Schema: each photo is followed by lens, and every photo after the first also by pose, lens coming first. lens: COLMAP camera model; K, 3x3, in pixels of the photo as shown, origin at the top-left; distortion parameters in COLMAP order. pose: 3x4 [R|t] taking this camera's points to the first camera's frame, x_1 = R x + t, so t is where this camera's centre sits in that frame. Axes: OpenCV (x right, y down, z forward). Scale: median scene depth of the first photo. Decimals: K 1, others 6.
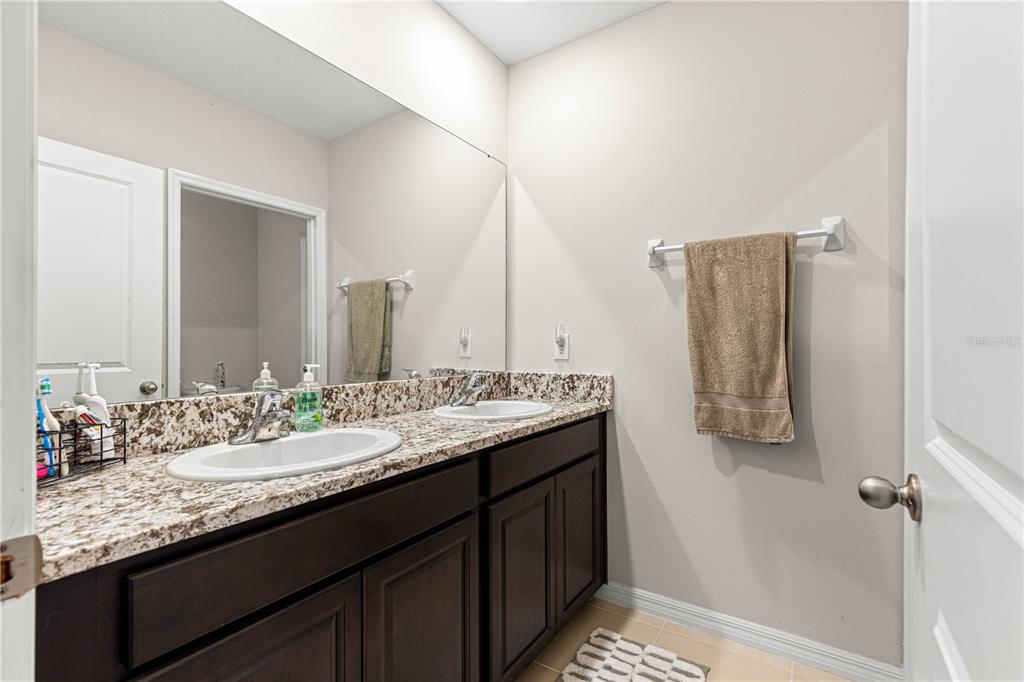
lens RADIAL K [[459.6, 0, 518.7], [0, 459.6, 341.8], [0, 0, 1]] dist [0.004913, 0.000705]
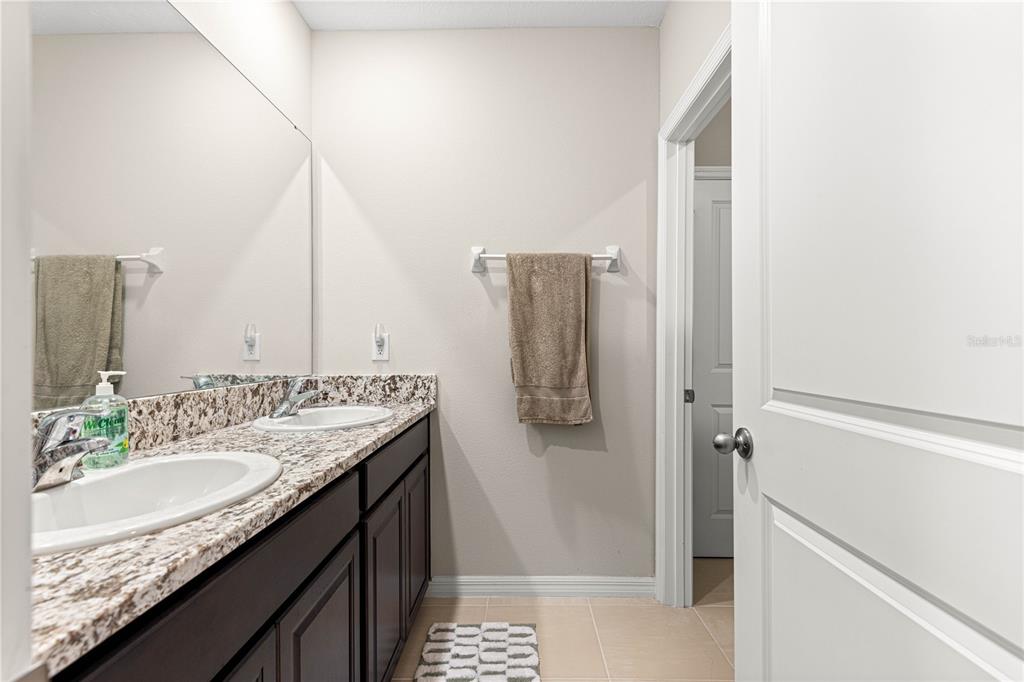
lens RADIAL K [[459.6, 0, 518.5], [0, 459.6, 344.8], [0, 0, 1]] dist [0.004913, 0.000705]
pose [[0.840696, -0.000238, 0.541507, -0.241006], [-0.001105, 0.999997, 0.002156, 0.004931], [-0.541506, -0.002411, 0.840693, 0.053678]]
